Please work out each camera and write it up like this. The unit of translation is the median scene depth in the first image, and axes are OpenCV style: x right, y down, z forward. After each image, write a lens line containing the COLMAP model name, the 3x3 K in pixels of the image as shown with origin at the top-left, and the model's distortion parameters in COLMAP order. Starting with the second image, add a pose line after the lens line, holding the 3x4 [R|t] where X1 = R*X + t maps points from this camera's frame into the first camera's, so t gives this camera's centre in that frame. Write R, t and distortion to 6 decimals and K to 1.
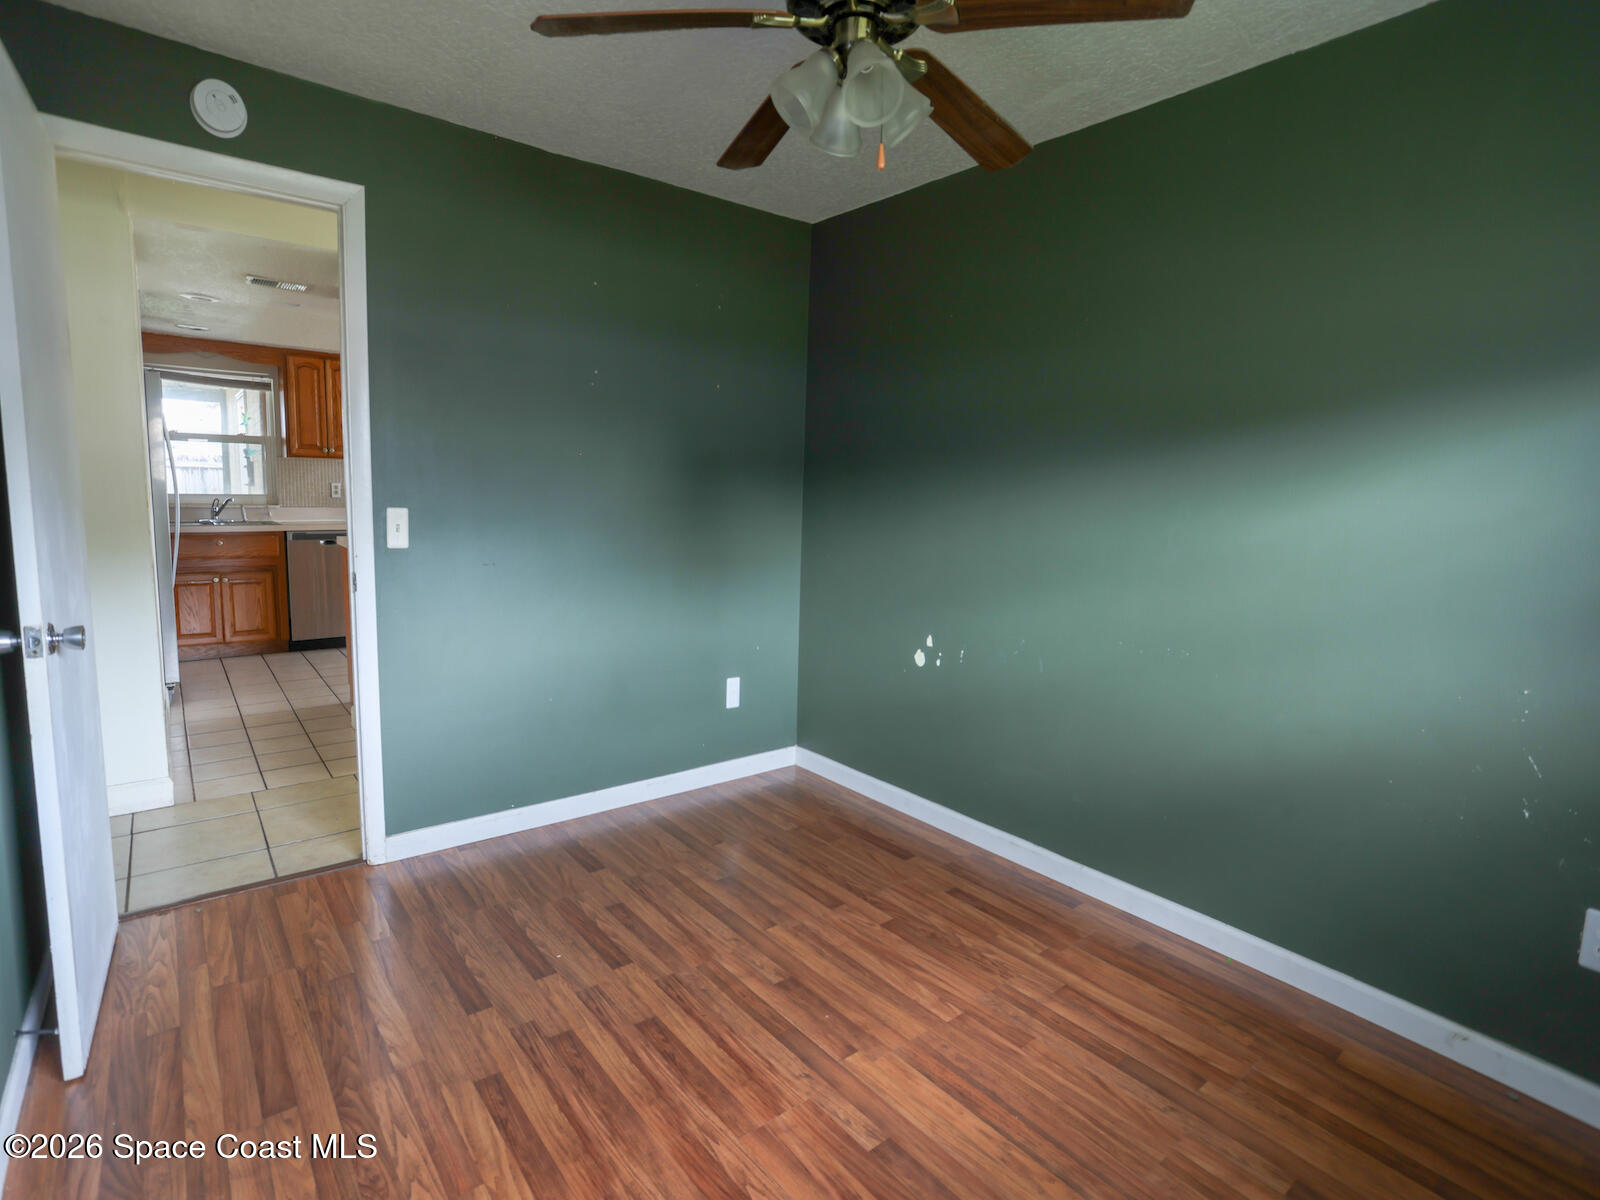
lens RADIAL K [[811.9, 0, 801.0], [0, 811.9, 594.8], [0, 0, 1]] dist [-0.071023, 0.035370]
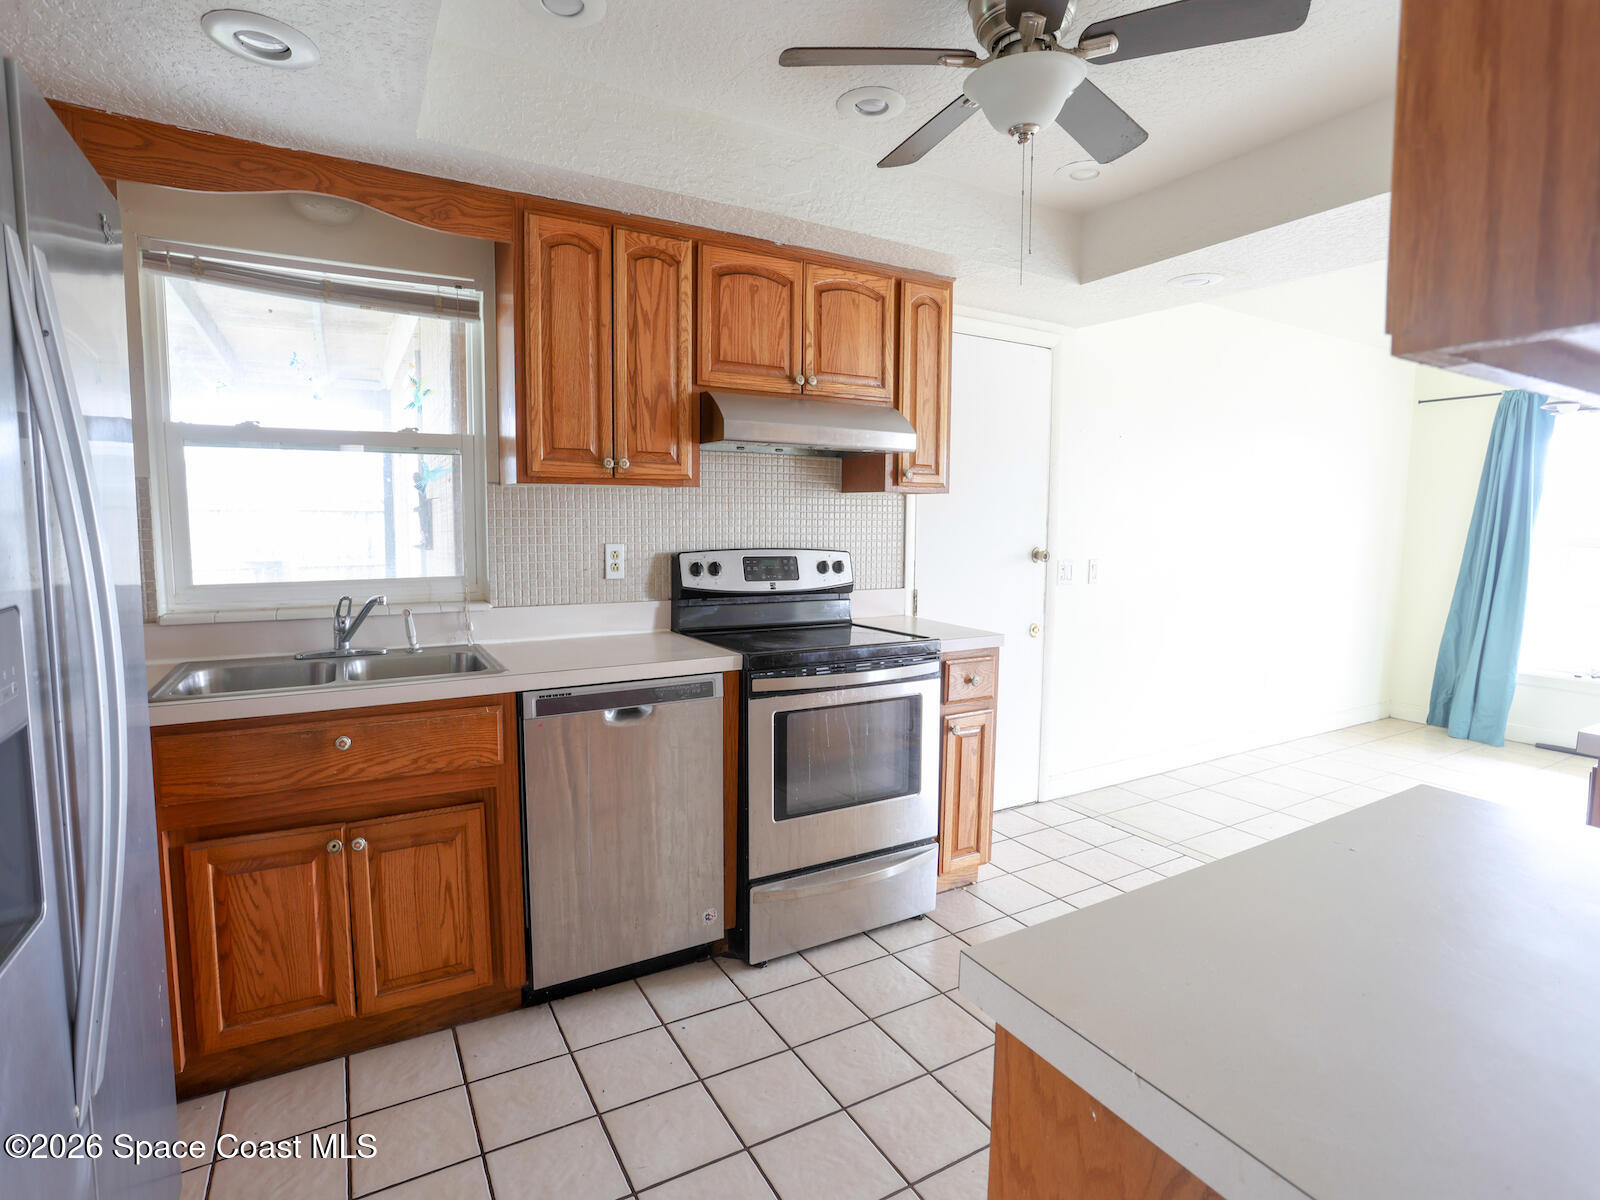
lens RADIAL K [[811.9, 0, 801.0], [0, 811.9, 594.8], [0, 0, 1]] dist [-0.071023, 0.035370]
pose [[0.987110, -0.004920, -0.159970, -0.446796], [-0.000528, 0.999422, -0.033994, -0.105805], [0.160045, 0.033640, 0.986536, 0.633455]]
